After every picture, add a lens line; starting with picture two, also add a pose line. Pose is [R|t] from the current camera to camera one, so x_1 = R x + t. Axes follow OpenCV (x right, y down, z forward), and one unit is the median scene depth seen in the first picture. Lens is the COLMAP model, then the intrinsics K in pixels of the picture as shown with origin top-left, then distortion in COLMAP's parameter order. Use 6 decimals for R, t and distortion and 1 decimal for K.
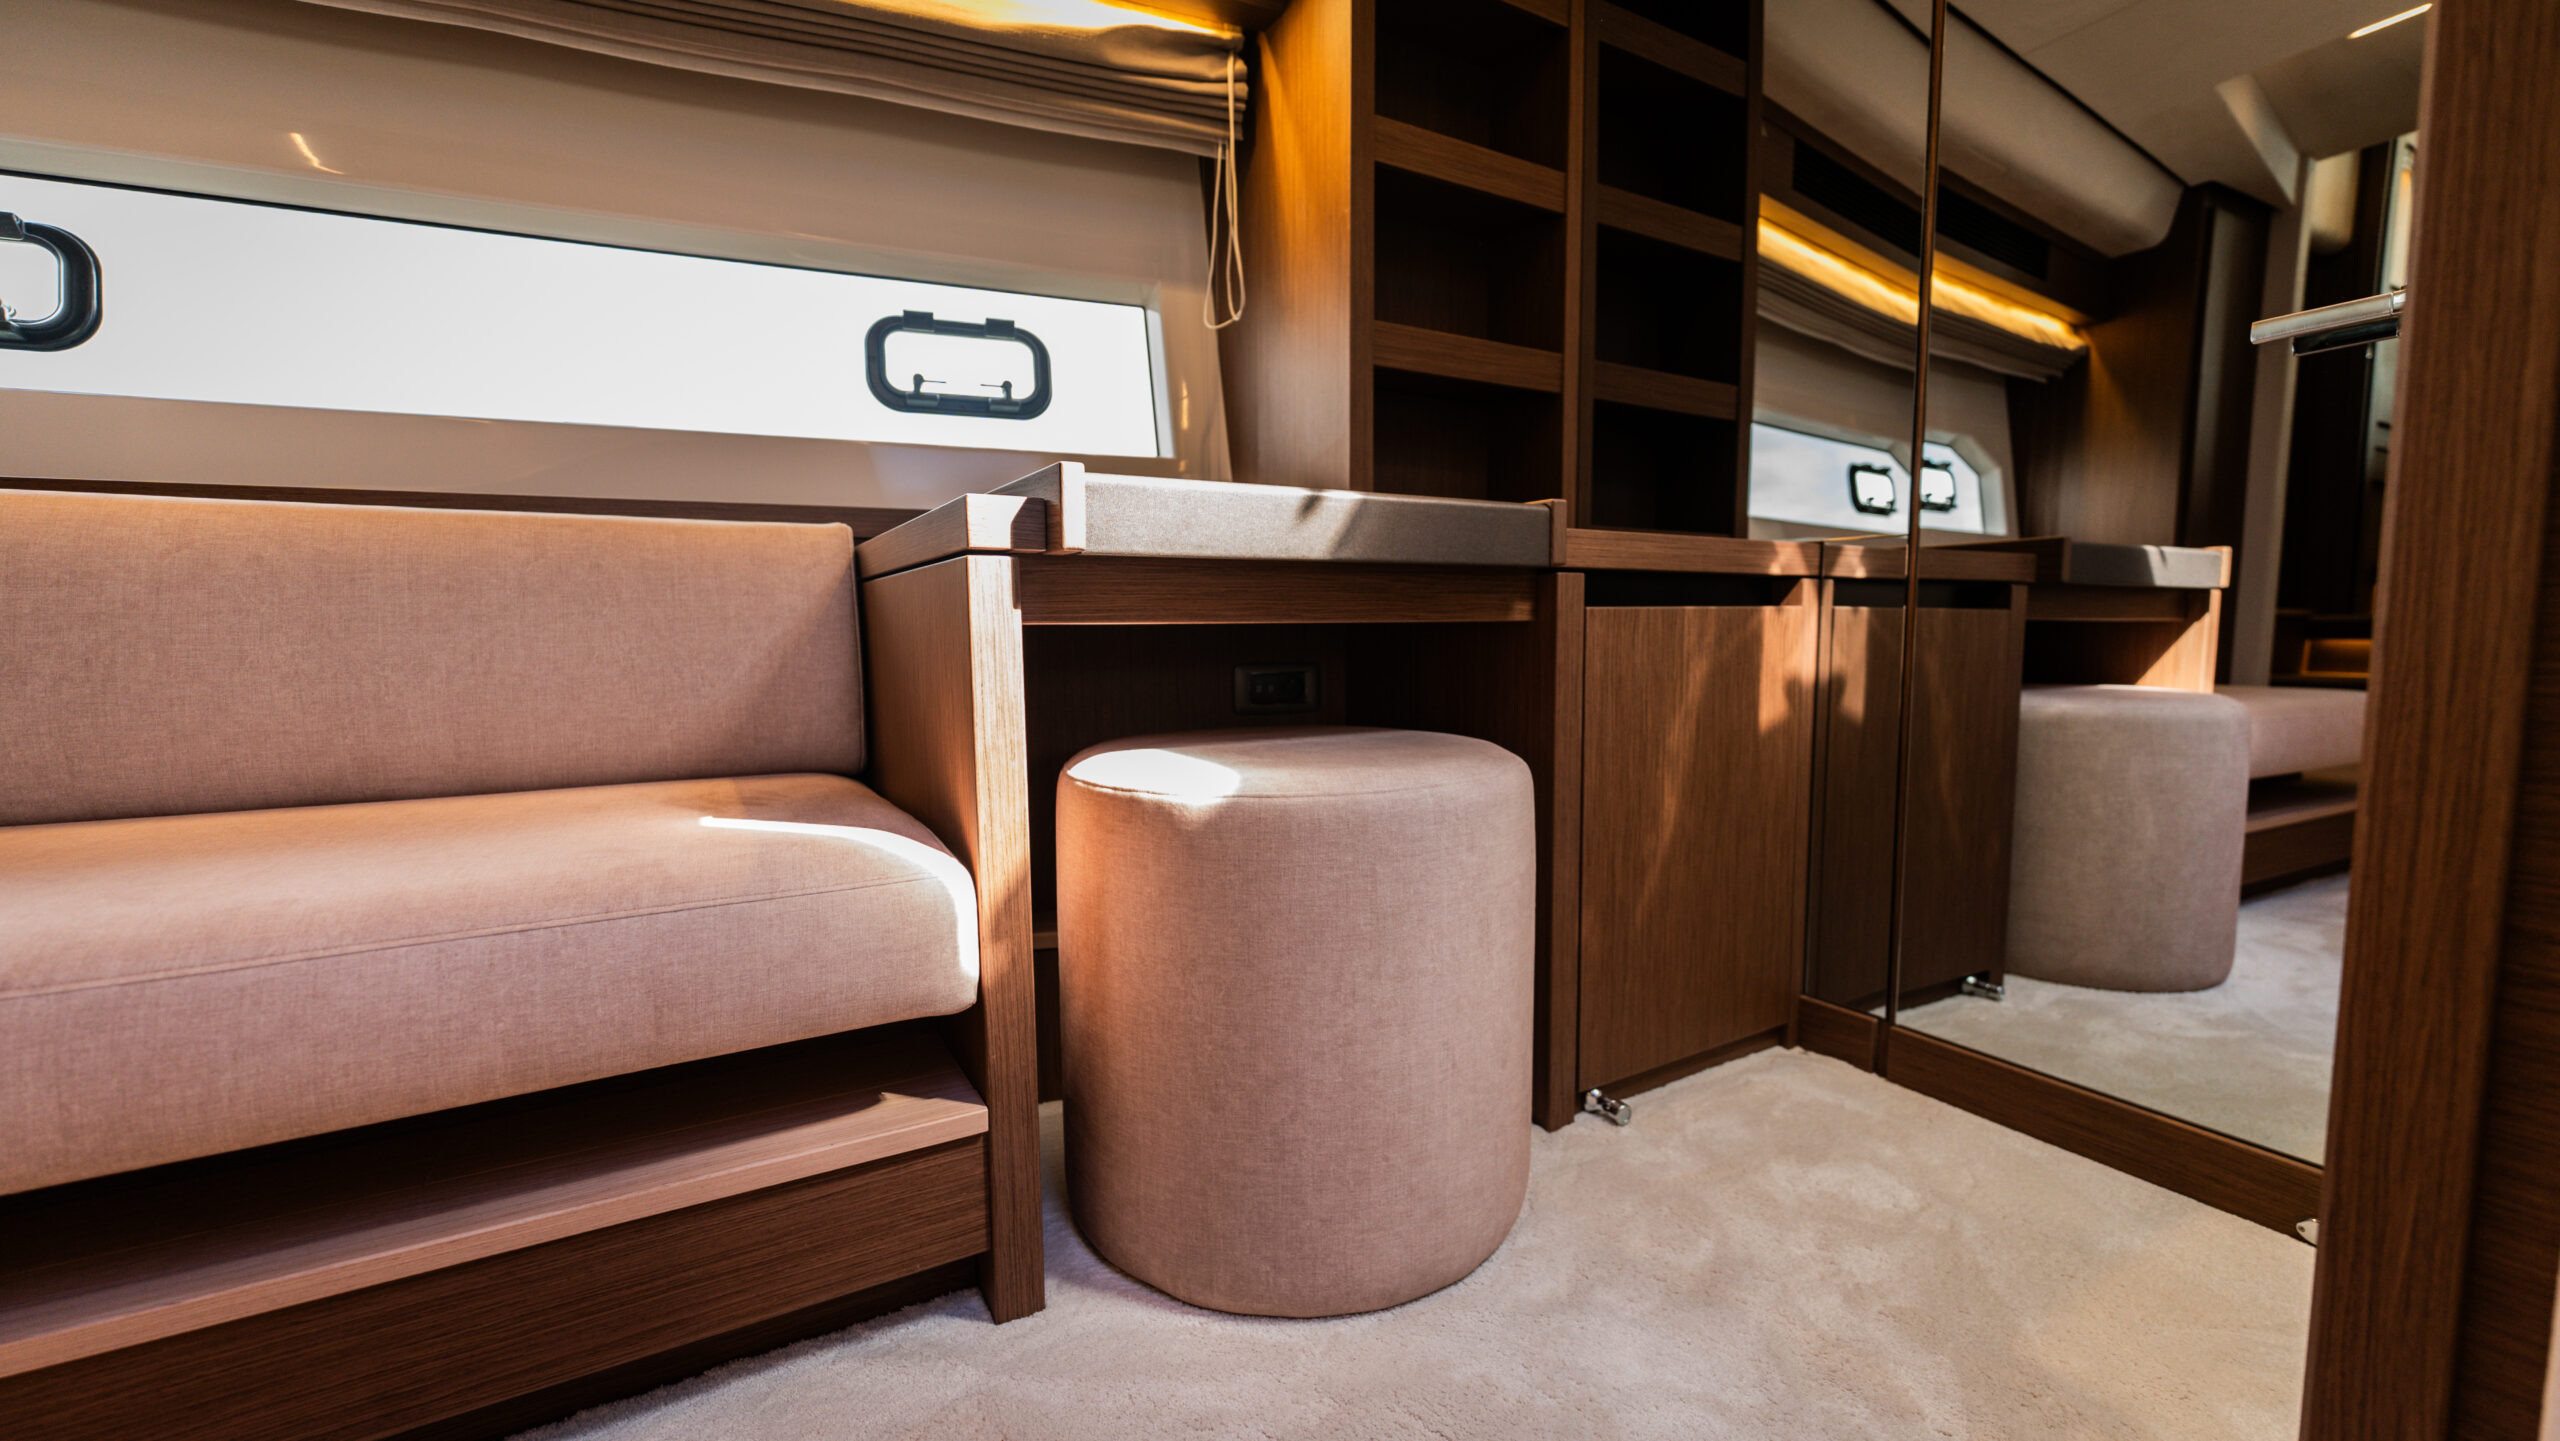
lens RADIAL K [[1015.6, 0, 1280.0], [0, 1015.6, 720.5], [0, 0, 1]] dist [-0.000887, -0.000347]
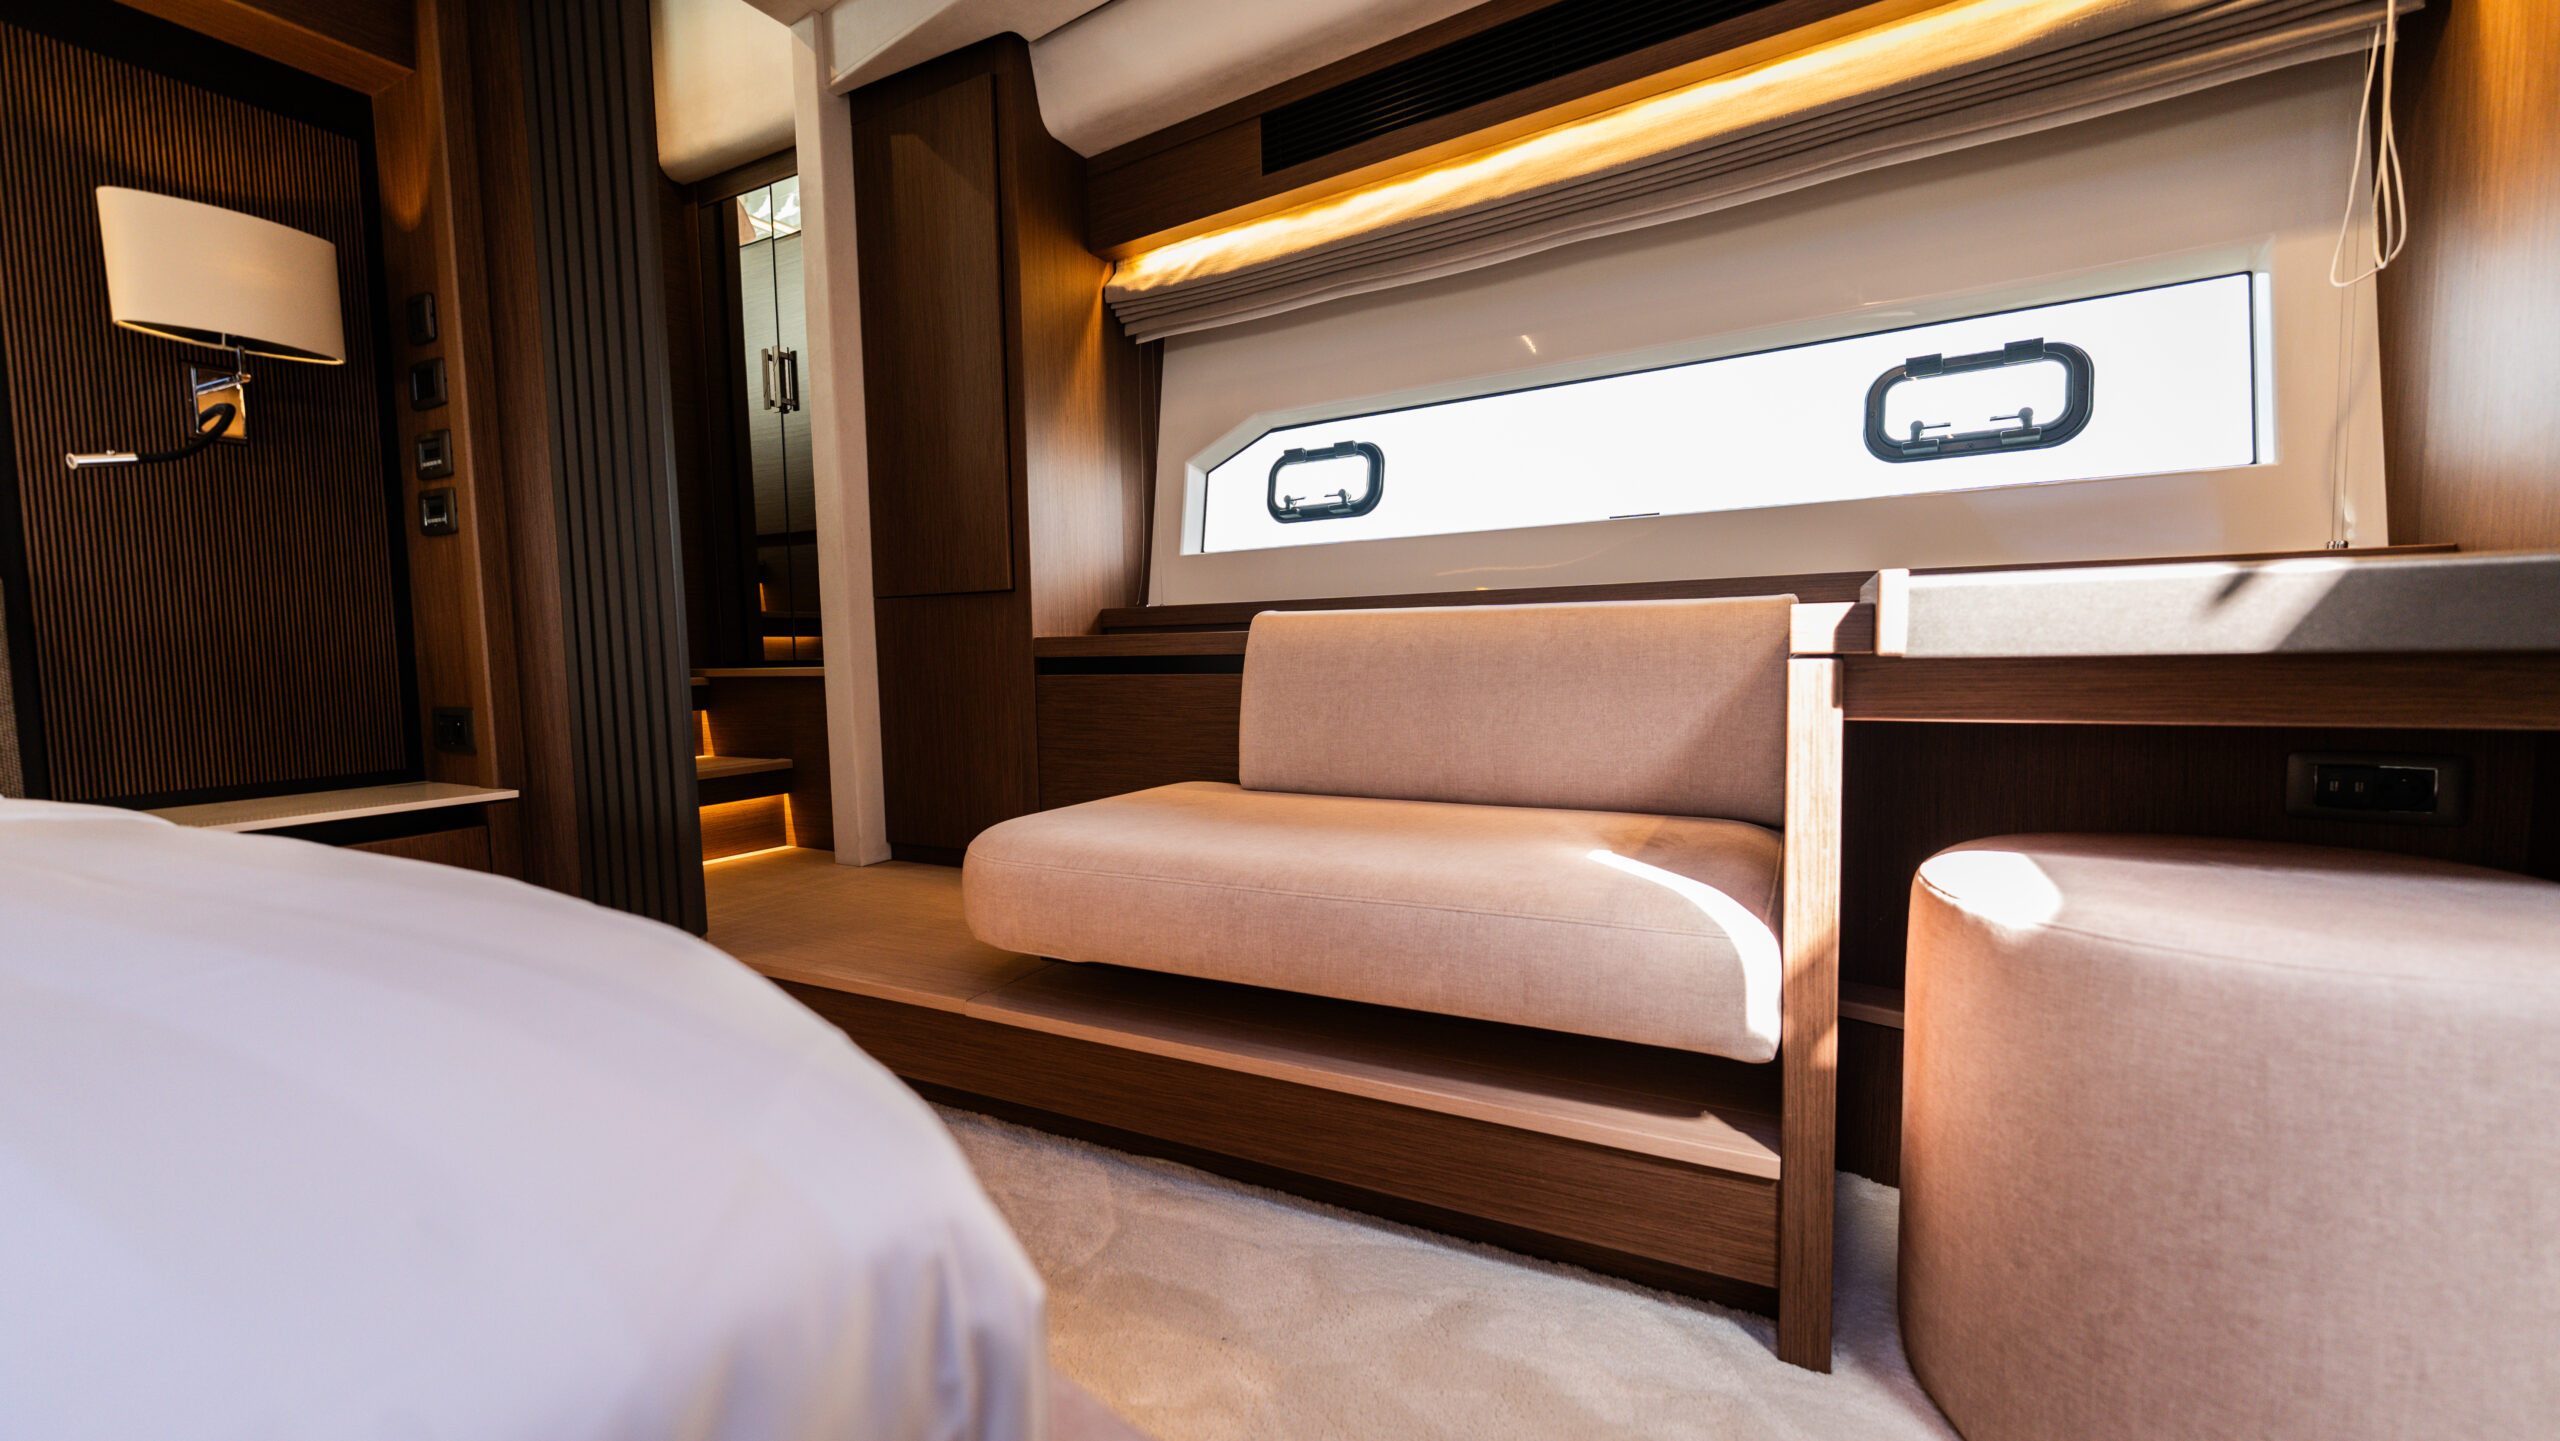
lens RADIAL K [[1008.8, 0, 1280.5], [0, 1008.8, 726.1], [0, 0, 1]] dist [-0.000721, -0.000455]
pose [[0.540333, 0.059437, -0.839349, 0.307641], [-0.063695, 0.997529, 0.029635, -0.082905], [0.839037, 0.037450, 0.542784, -0.062336]]
